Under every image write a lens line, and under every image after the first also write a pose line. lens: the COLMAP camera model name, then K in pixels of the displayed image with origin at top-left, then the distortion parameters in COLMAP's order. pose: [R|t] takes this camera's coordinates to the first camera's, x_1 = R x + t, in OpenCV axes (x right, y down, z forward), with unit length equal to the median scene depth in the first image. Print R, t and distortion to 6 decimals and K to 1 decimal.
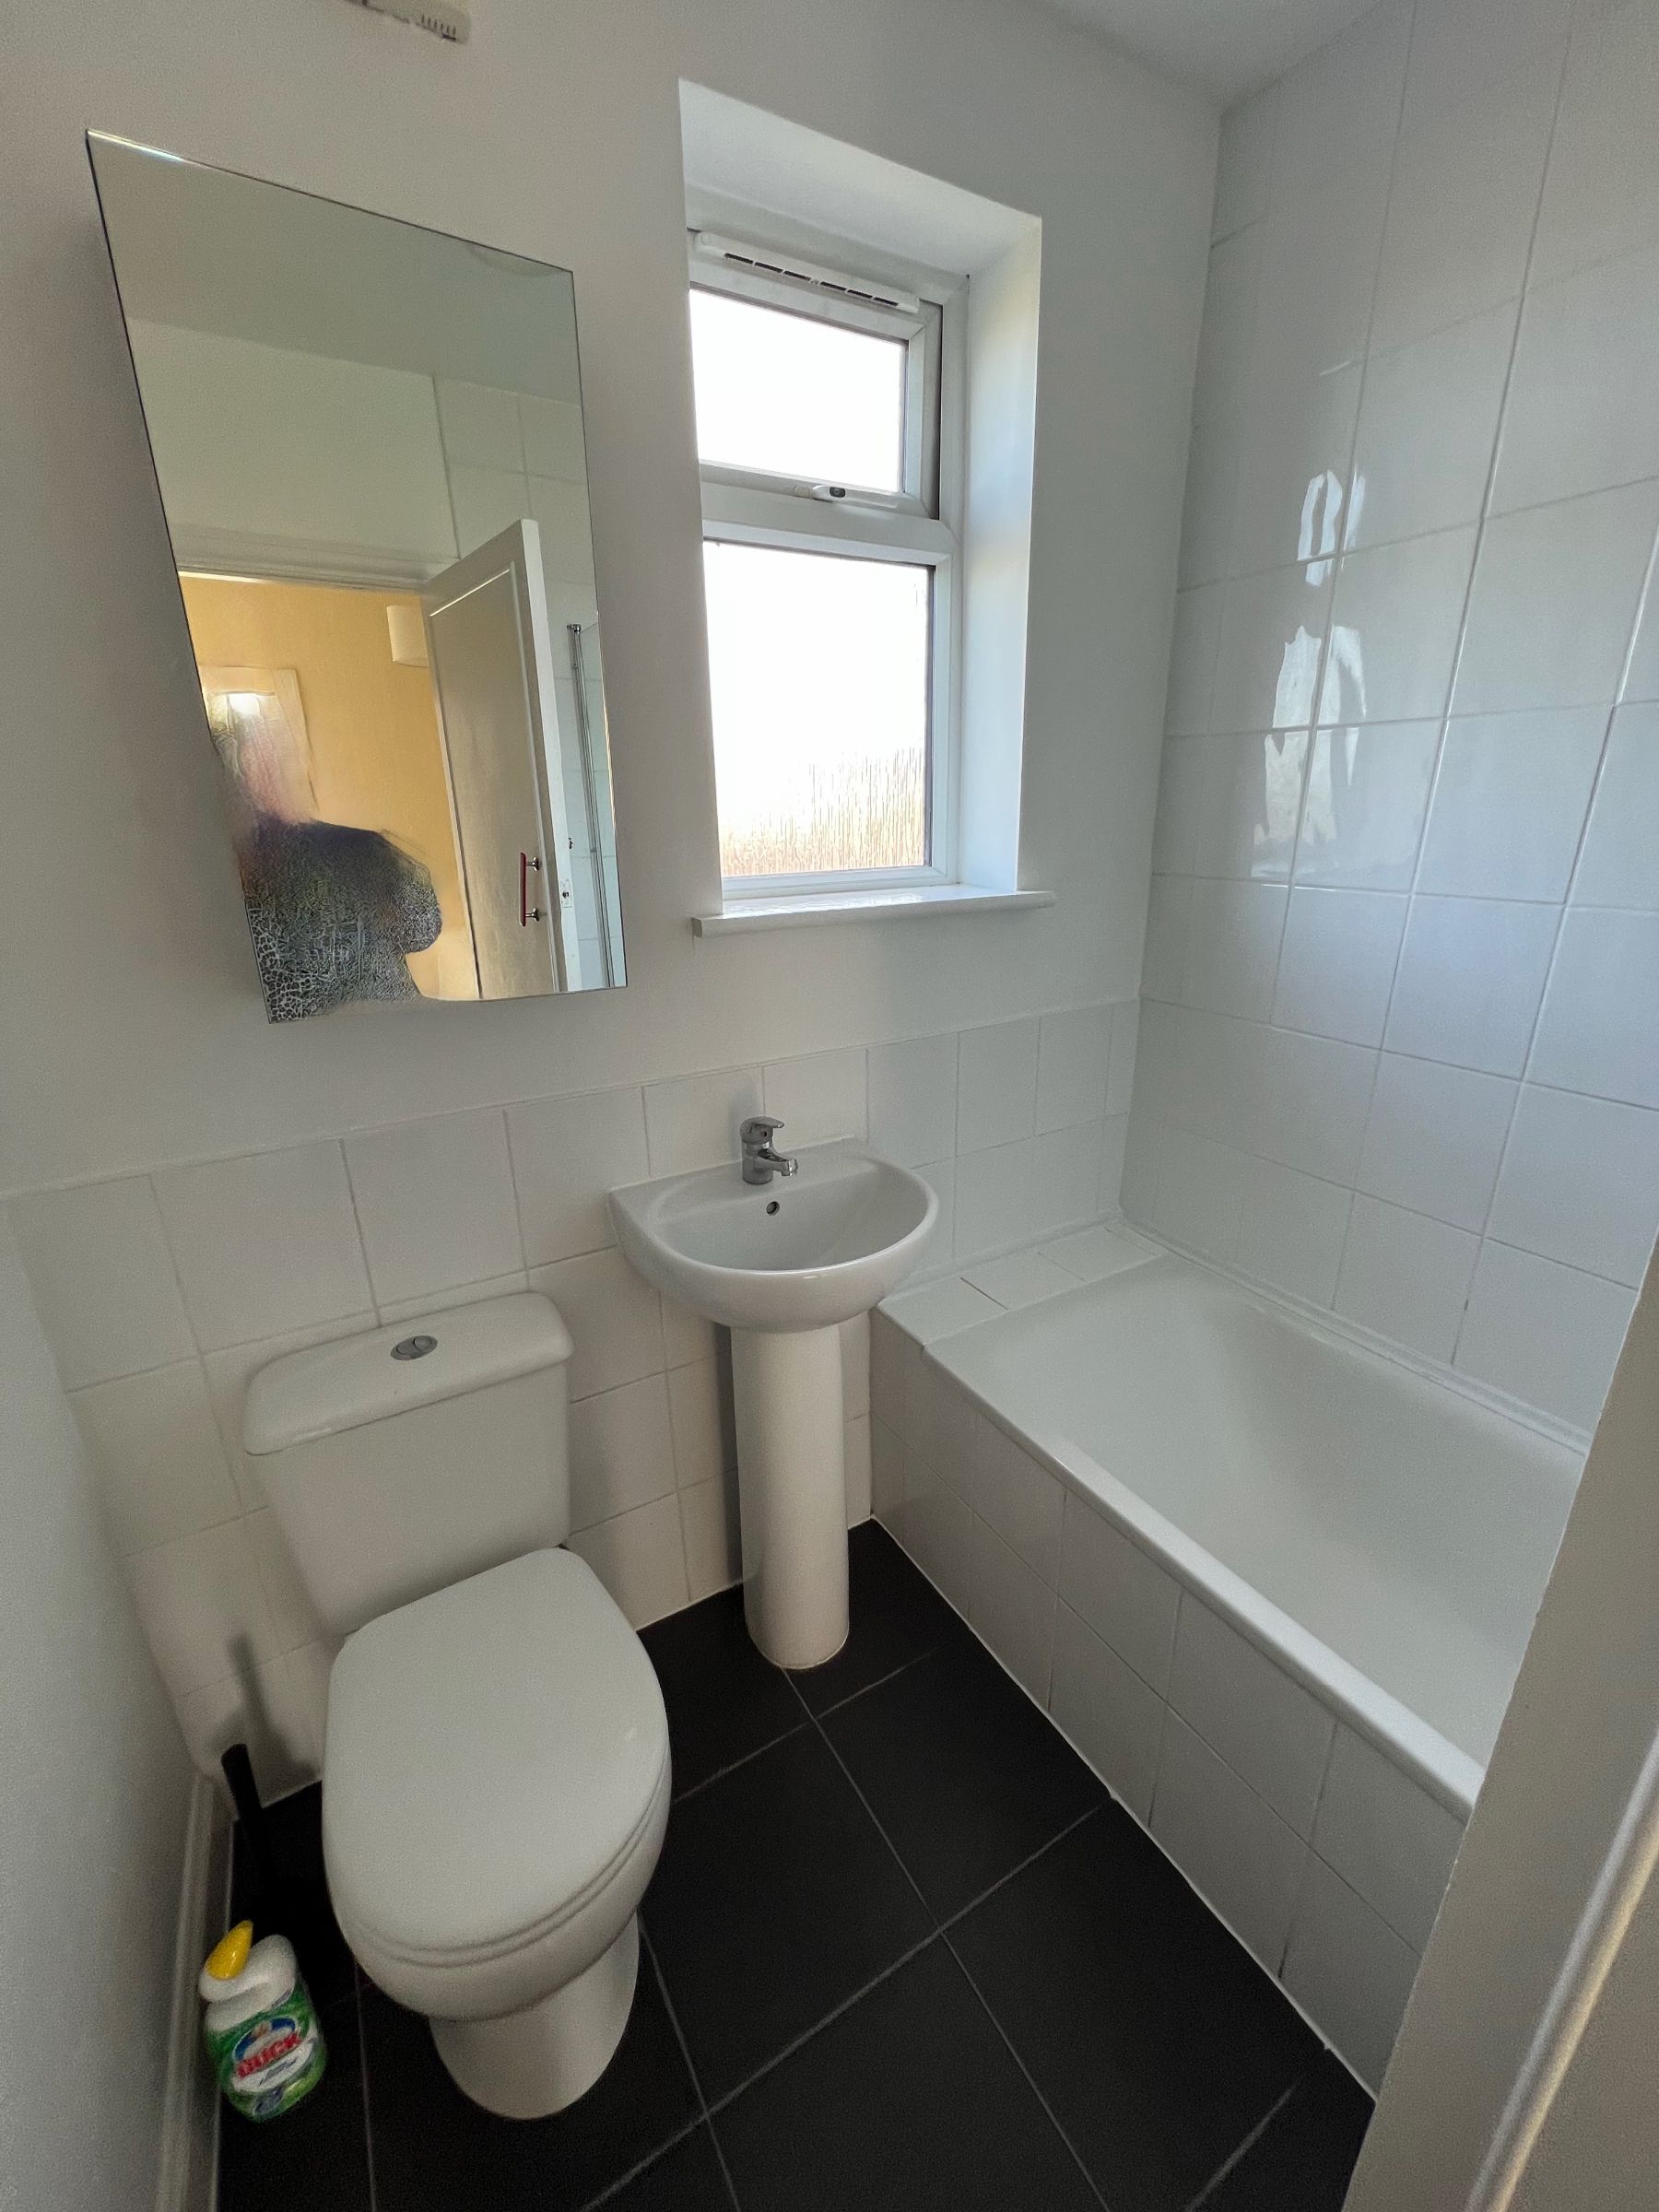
lens RADIAL K [[873.7, 0, 829.9], [0, 873.7, 1104.4], [0, 0, 1]] dist [-0.002817, 0.000871]
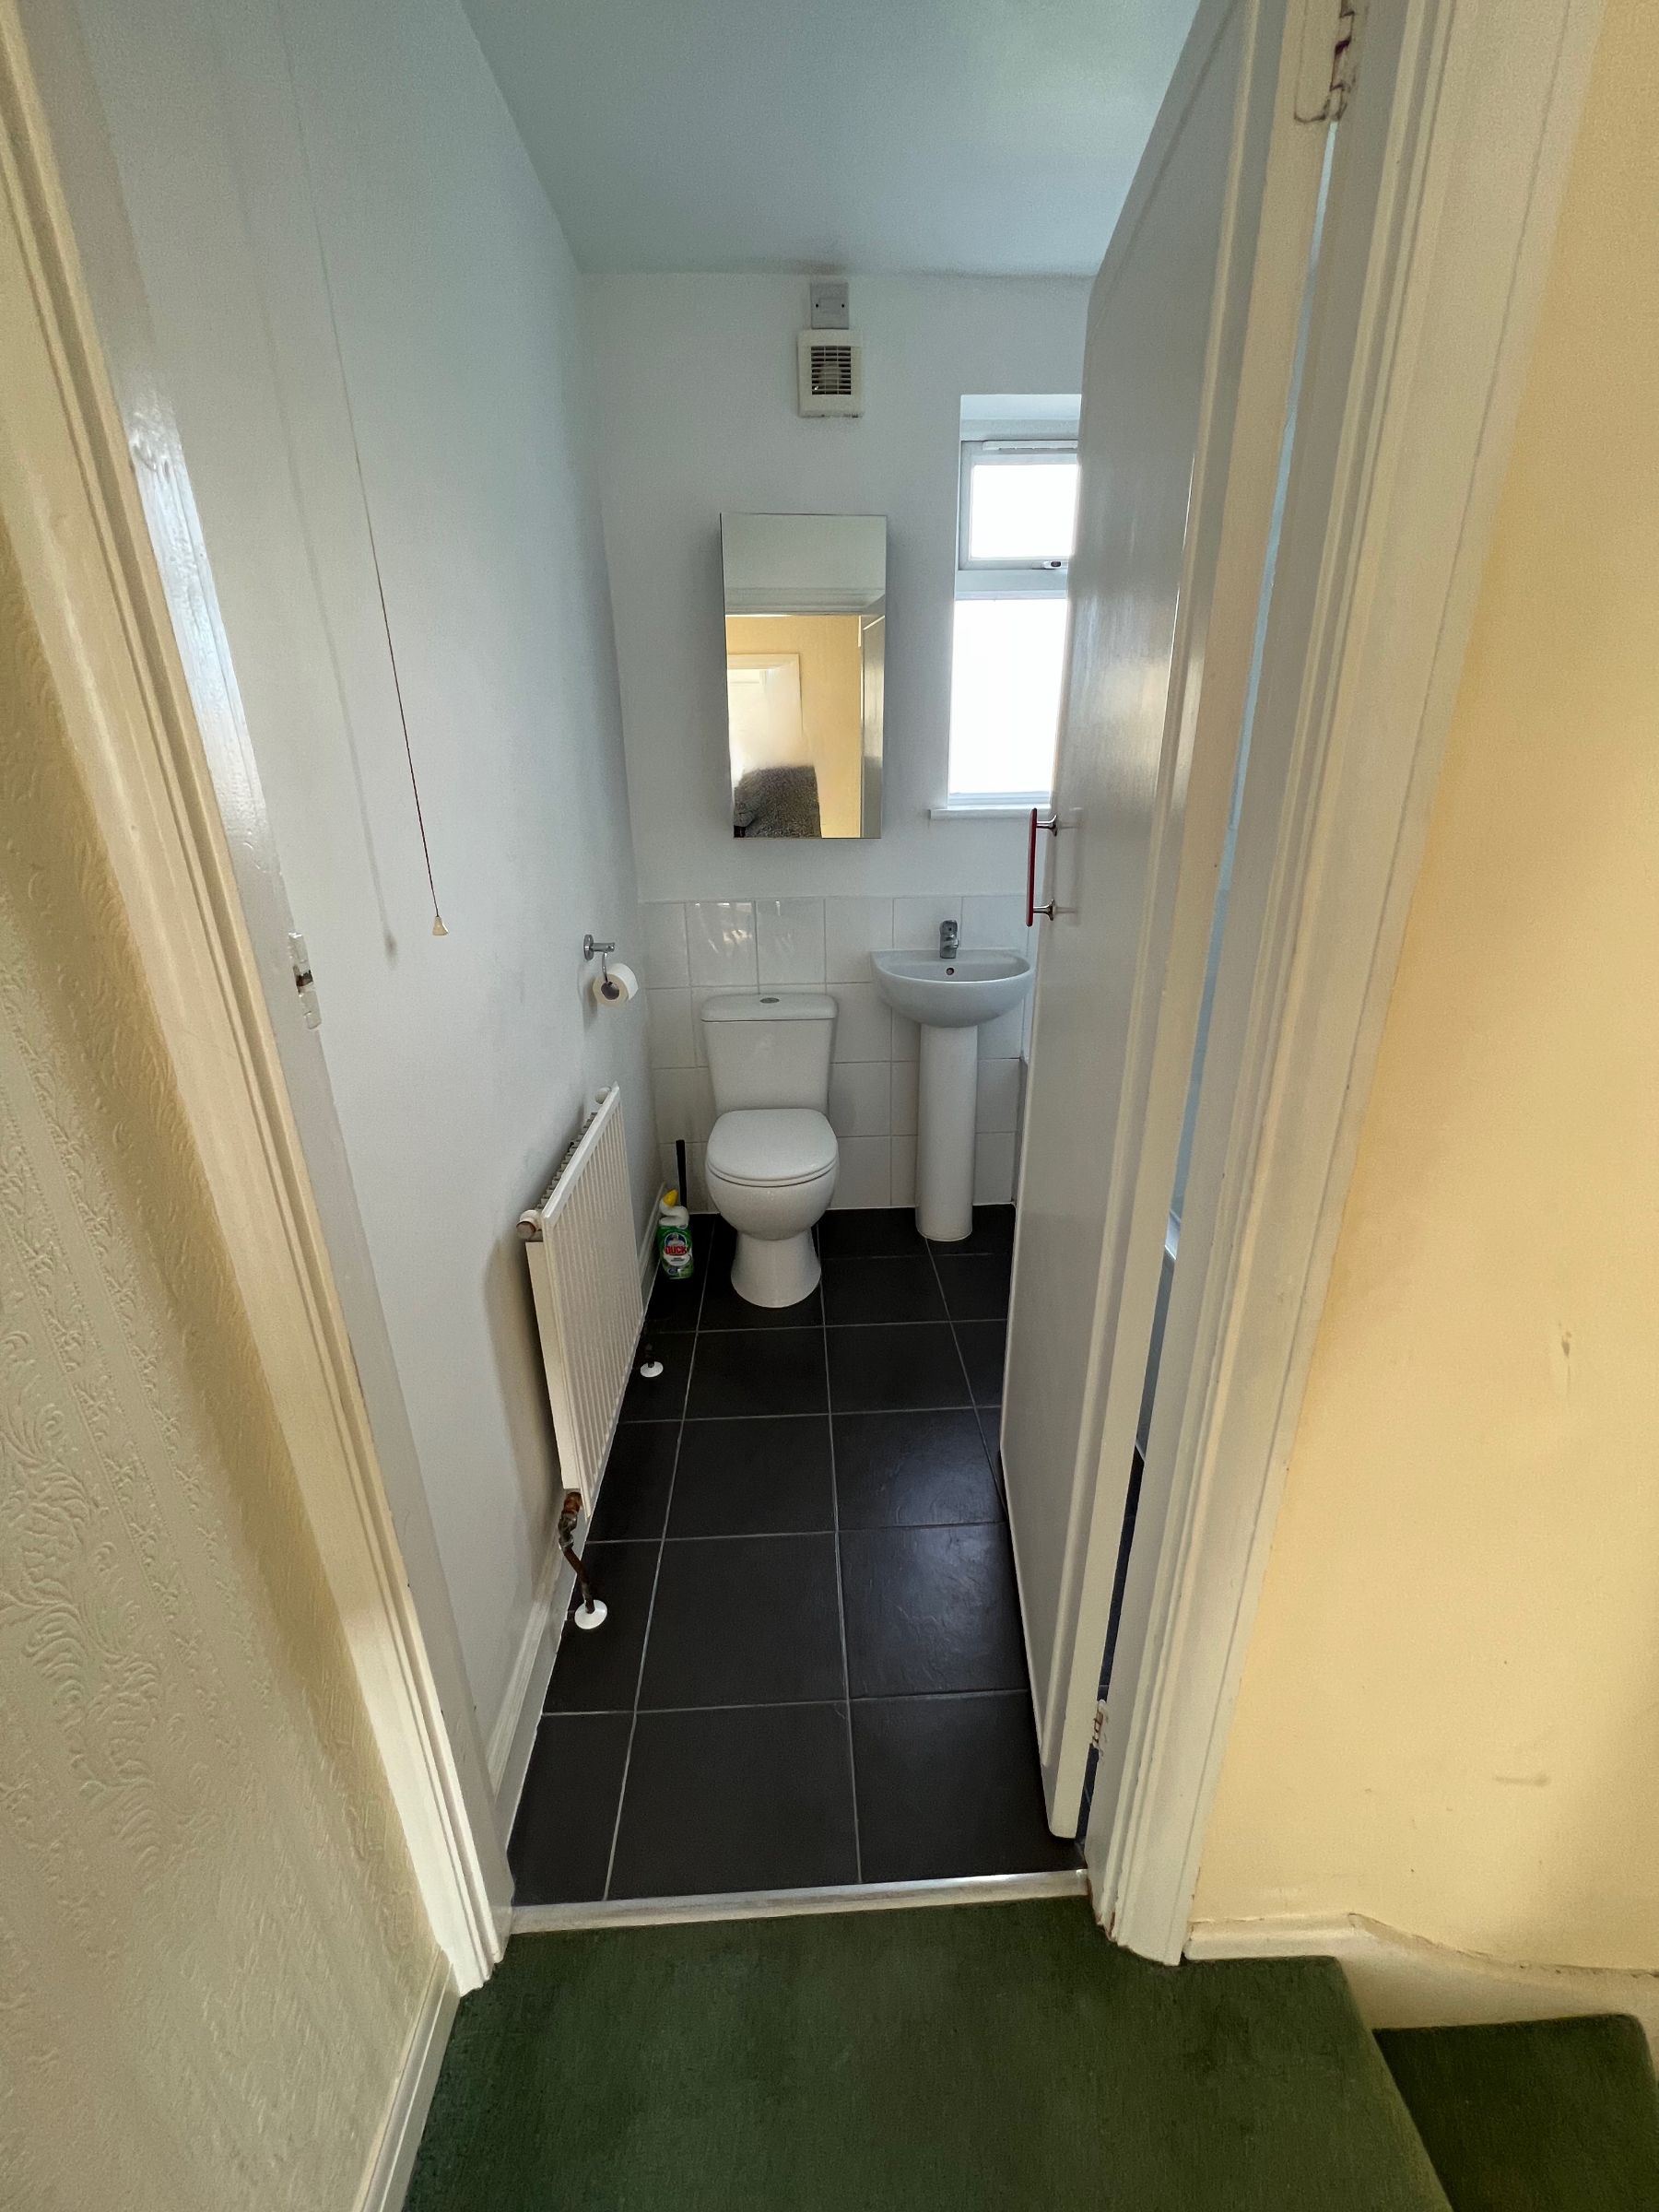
lens RADIAL K [[873.7, 0, 831.3], [0, 873.7, 1109.0], [0, 0, 1]] dist [-0.002817, 0.000871]
pose [[0.882929, 0.172627, -0.436620, 0.629940], [-0.151345, 0.984959, 0.083376, 0.321732], [0.444445, -0.007535, 0.895774, -0.850562]]
